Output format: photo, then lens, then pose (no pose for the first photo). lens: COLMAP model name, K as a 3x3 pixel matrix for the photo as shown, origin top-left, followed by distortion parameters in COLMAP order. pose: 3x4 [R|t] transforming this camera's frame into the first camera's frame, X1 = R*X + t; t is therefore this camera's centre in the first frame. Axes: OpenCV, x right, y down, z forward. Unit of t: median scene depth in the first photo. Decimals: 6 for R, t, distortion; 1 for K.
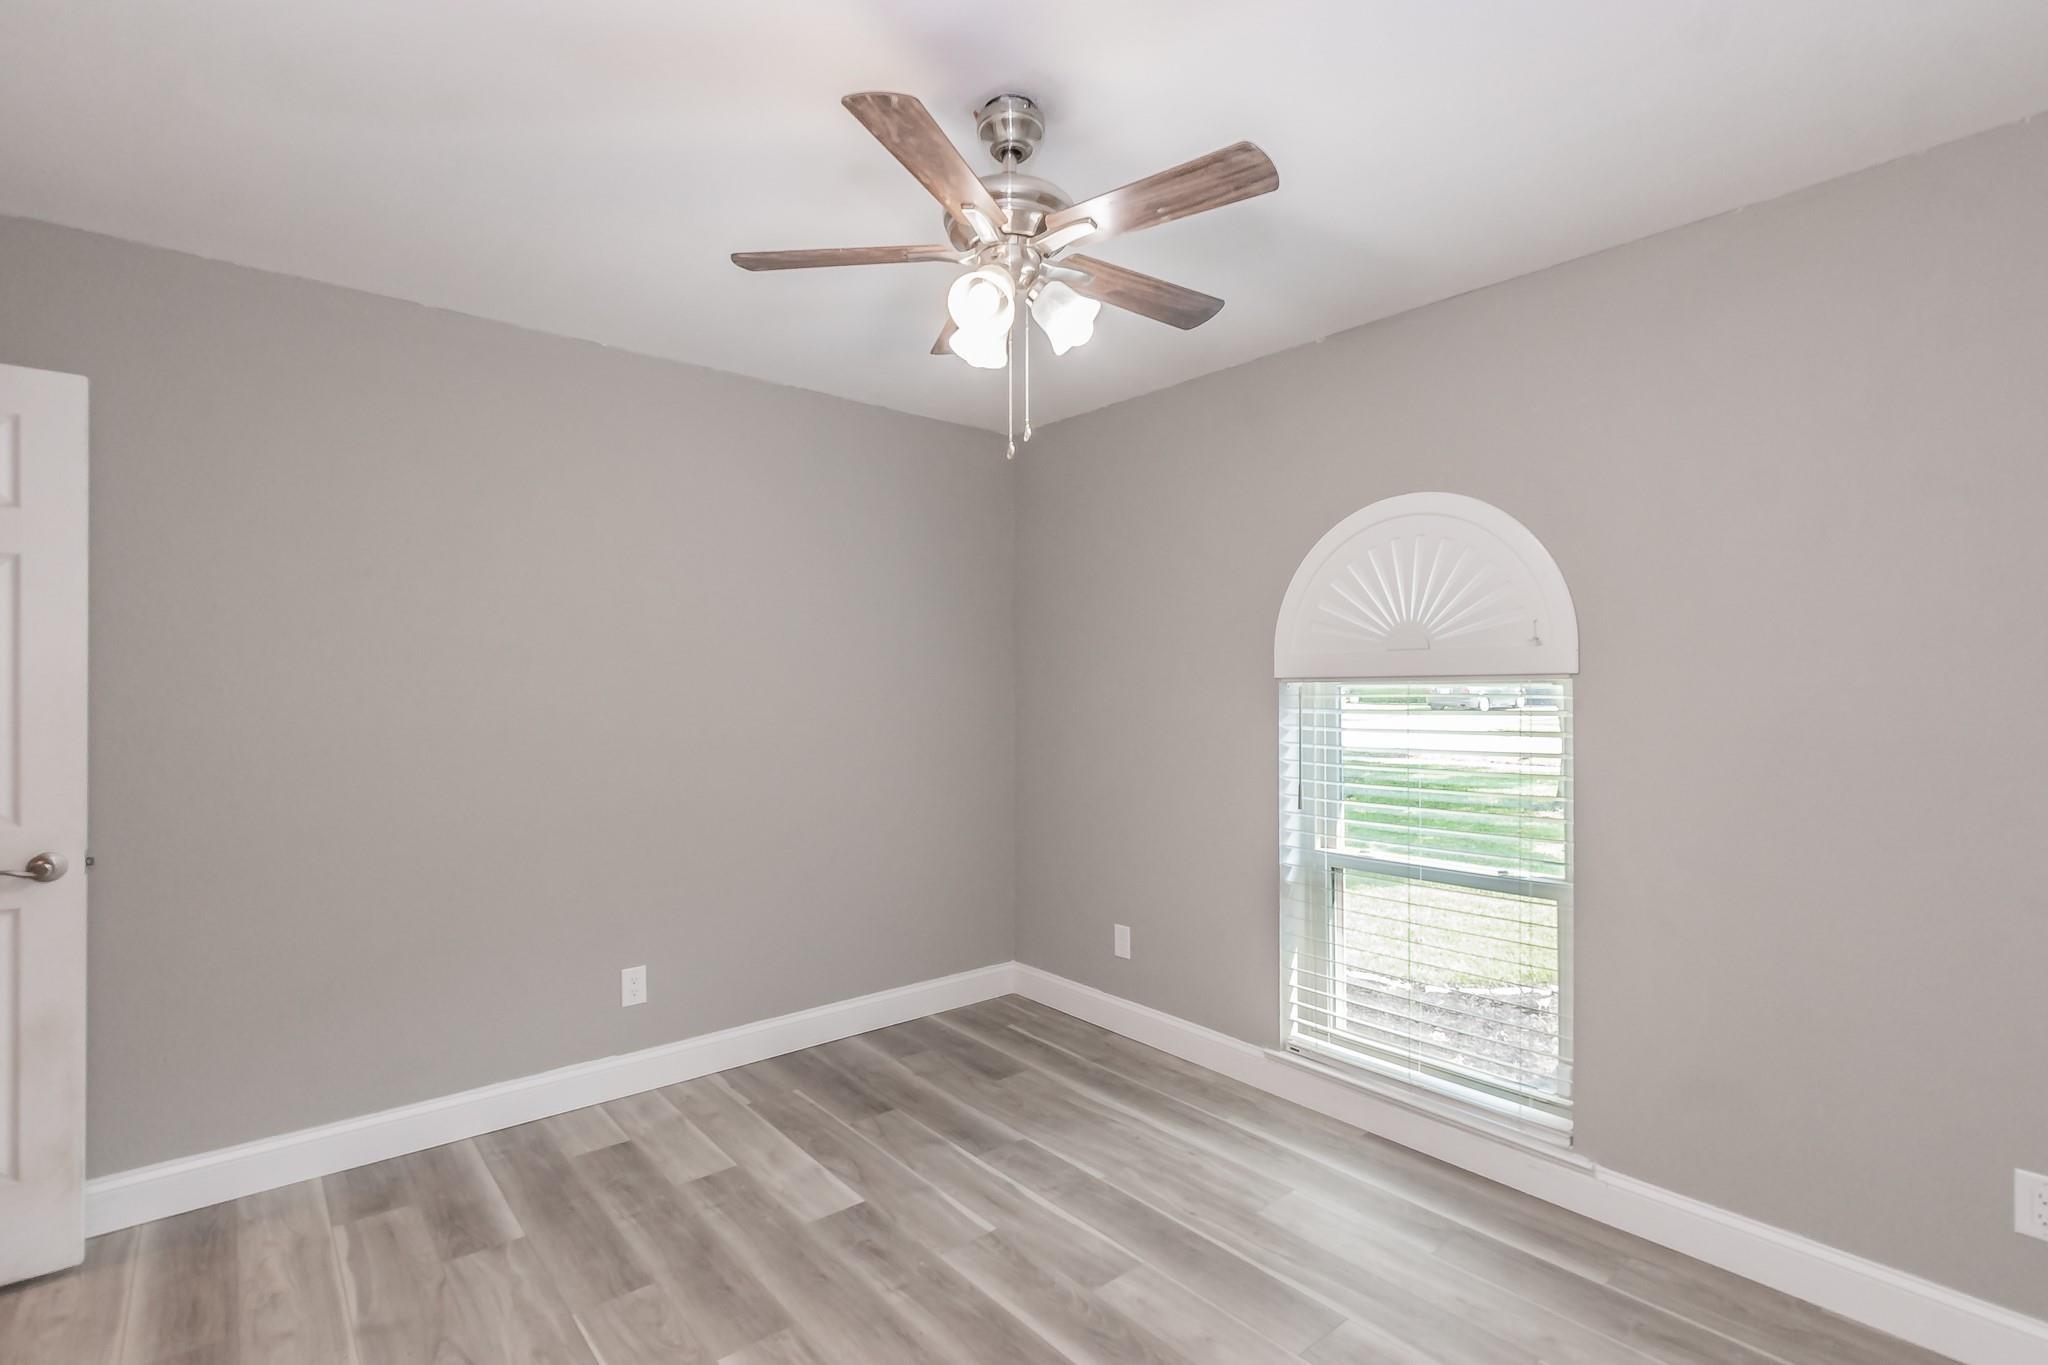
lens RADIAL K [[957.1, 0, 1021.3], [0, 957.1, 684.0], [0, 0, 1]] dist [0.002692, -0.000153]
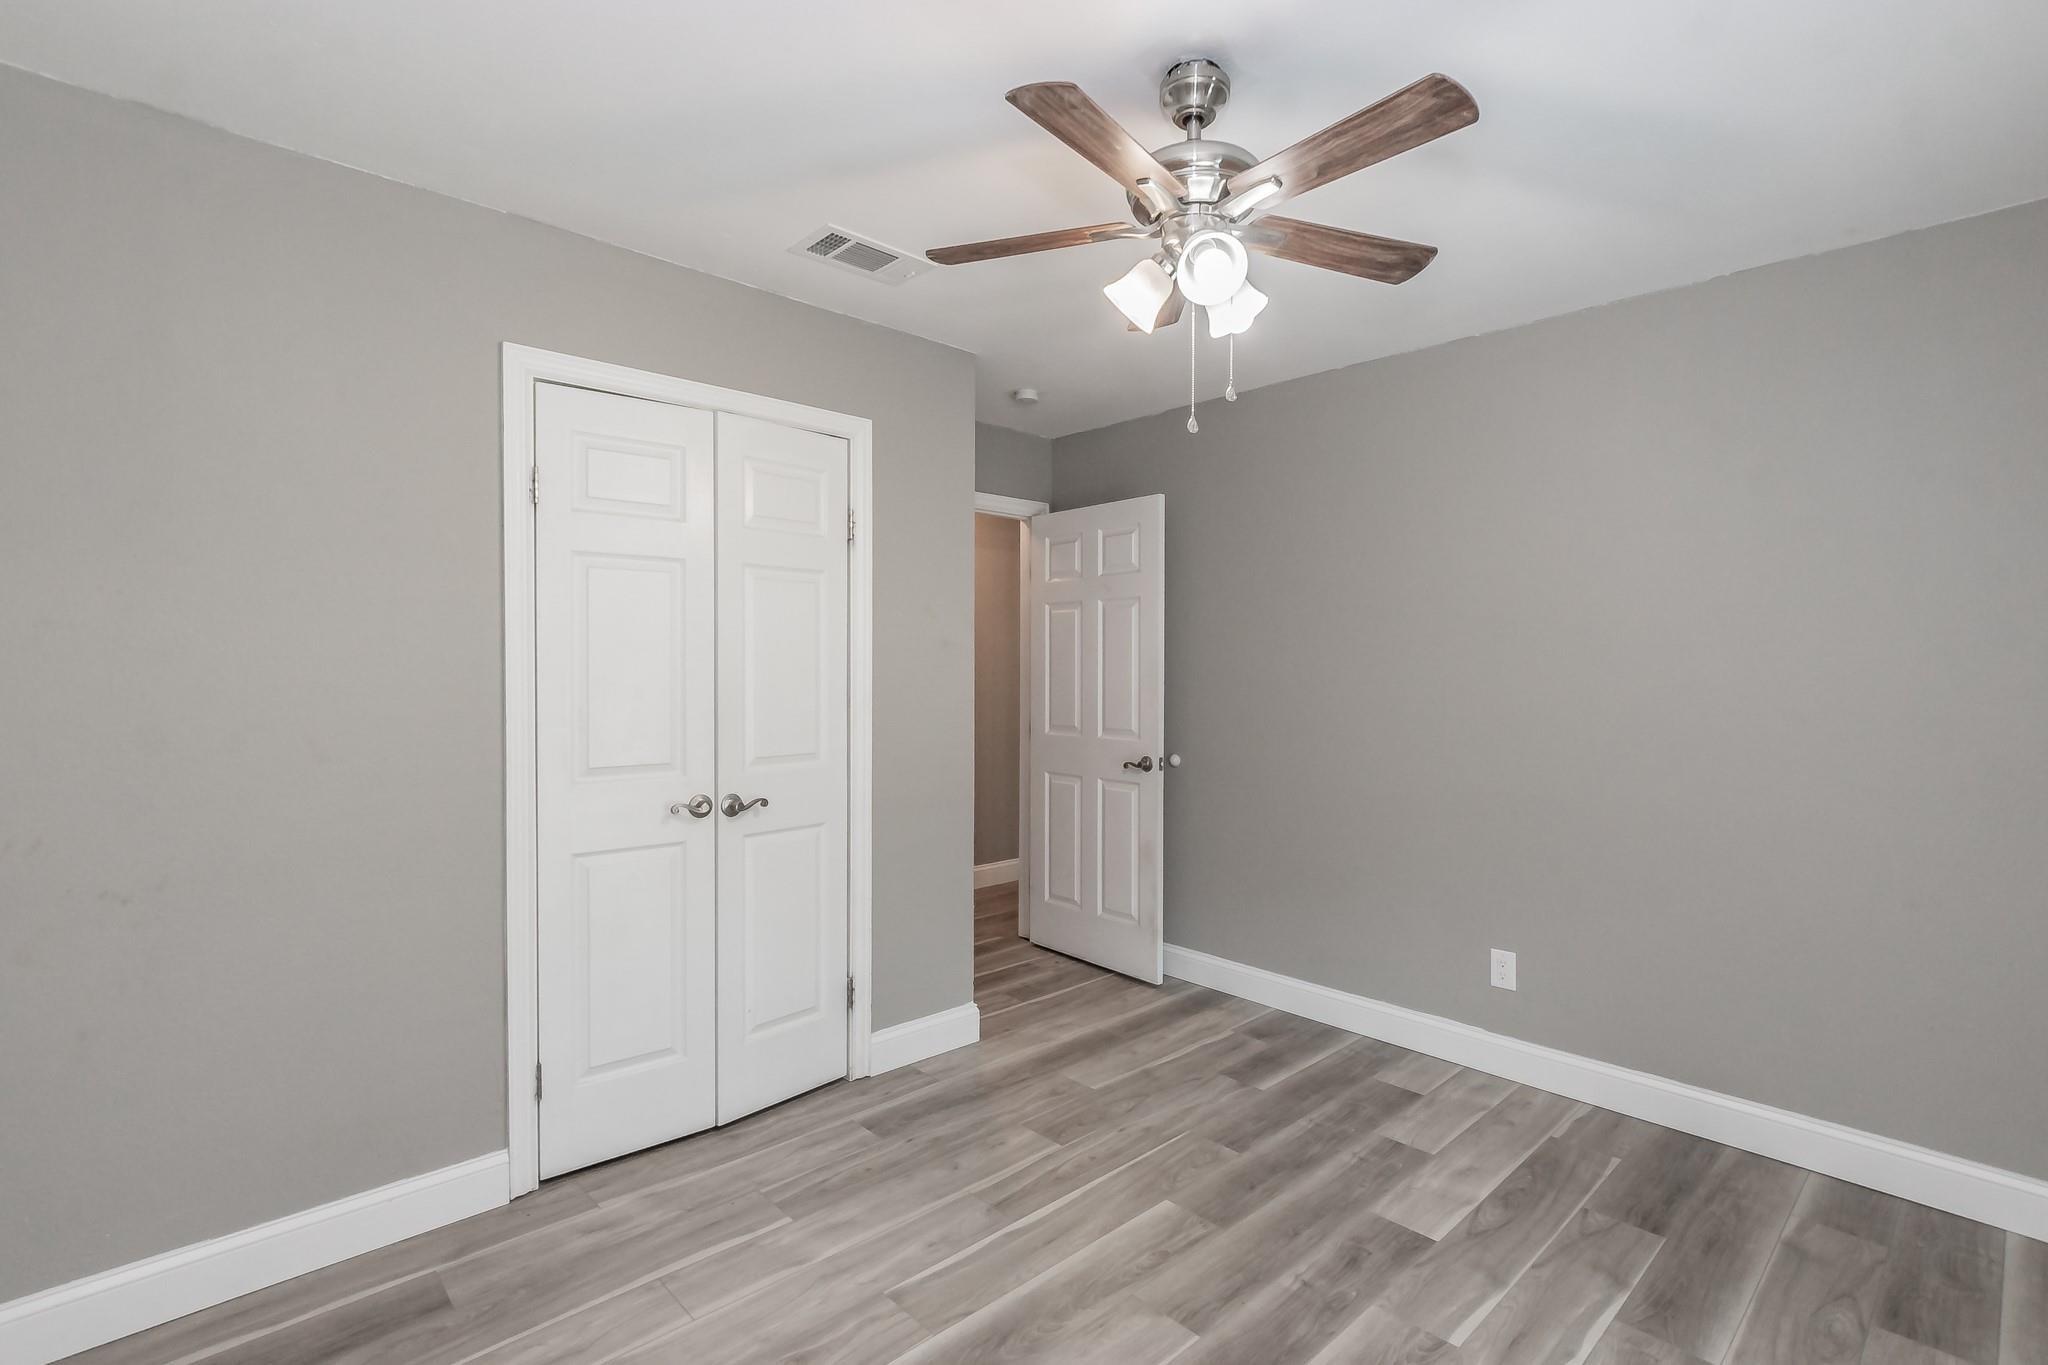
lens RADIAL K [[957.1, 0, 1021.3], [0, 957.1, 684.0], [0, 0, 1]] dist [0.002692, -0.000153]
pose [[0.058628, 0.017424, -0.998128, 0.721262], [-0.002745, 0.999847, 0.017292, 0.004597], [0.998276, 0.001727, 0.058667, 0.576271]]
